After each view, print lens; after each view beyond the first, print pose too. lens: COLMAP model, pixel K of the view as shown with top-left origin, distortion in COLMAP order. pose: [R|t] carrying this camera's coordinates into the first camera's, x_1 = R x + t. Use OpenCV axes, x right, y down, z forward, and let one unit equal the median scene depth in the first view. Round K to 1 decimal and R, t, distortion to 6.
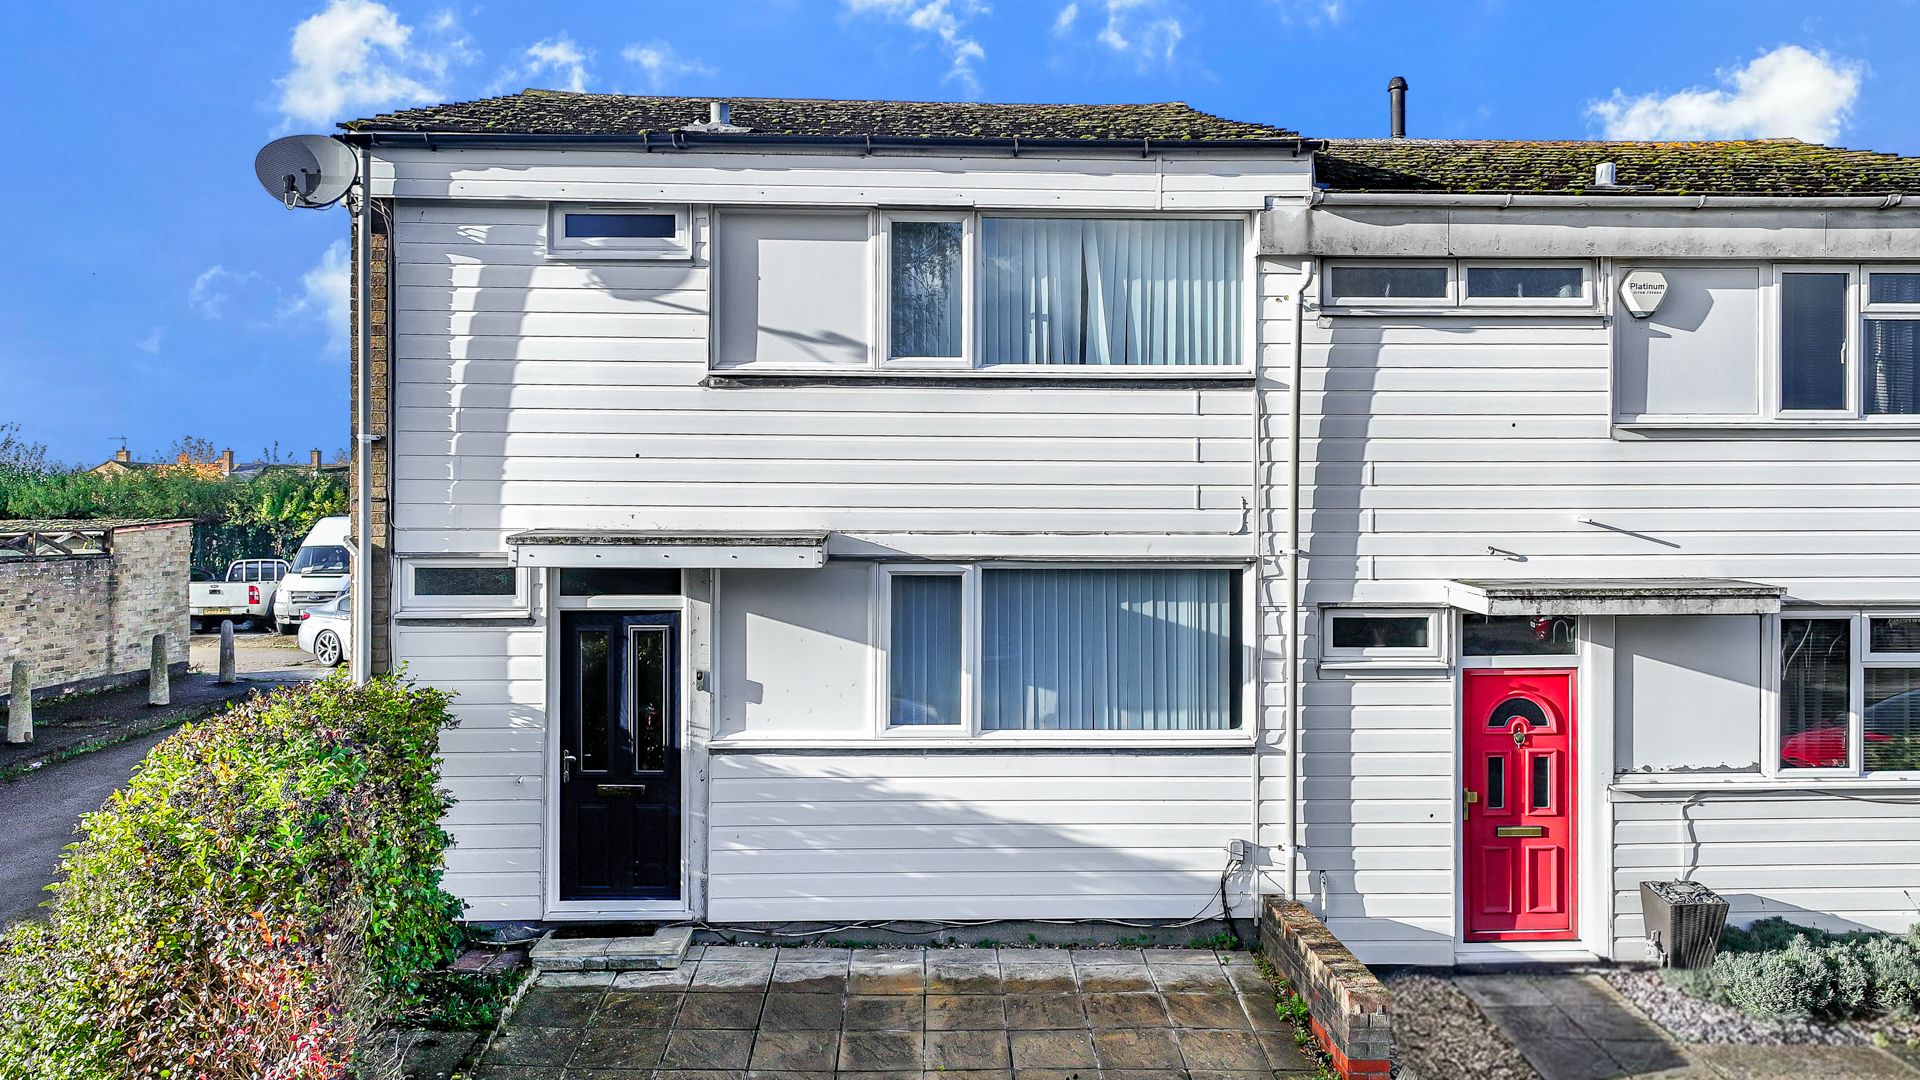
lens RADIAL K [[1362.2, 0, 961.1], [0, 1362.2, 534.1], [0, 0, 1]] dist [0.000382, -0.000010]
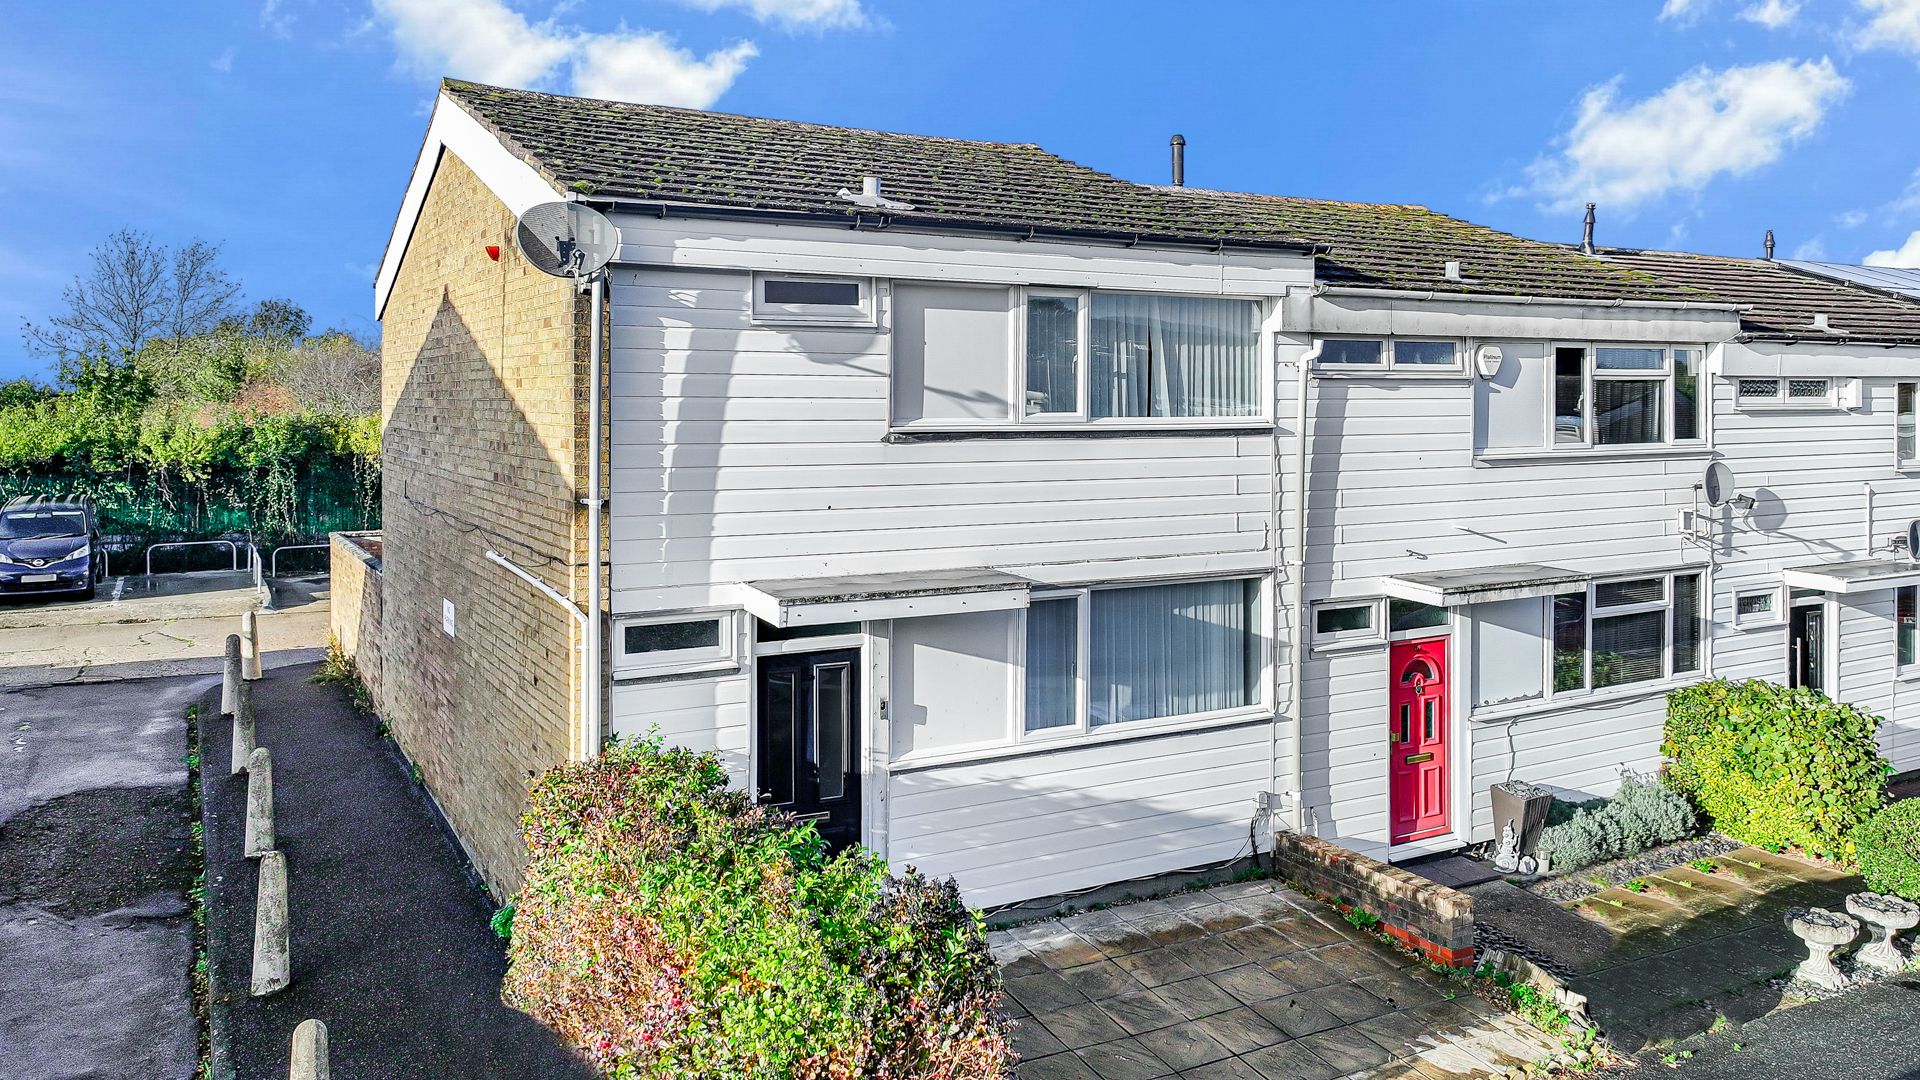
lens RADIAL K [[1362.2, 0, 969.1], [0, 1362.2, 444.2], [0, 0, 1]] dist [0.000382, -0.000010]
pose [[0.898012, -0.014152, 0.439743, -0.599768], [0.011209, 0.999894, 0.009289, -0.114307], [-0.439828, -0.003413, 0.898076, -0.014351]]
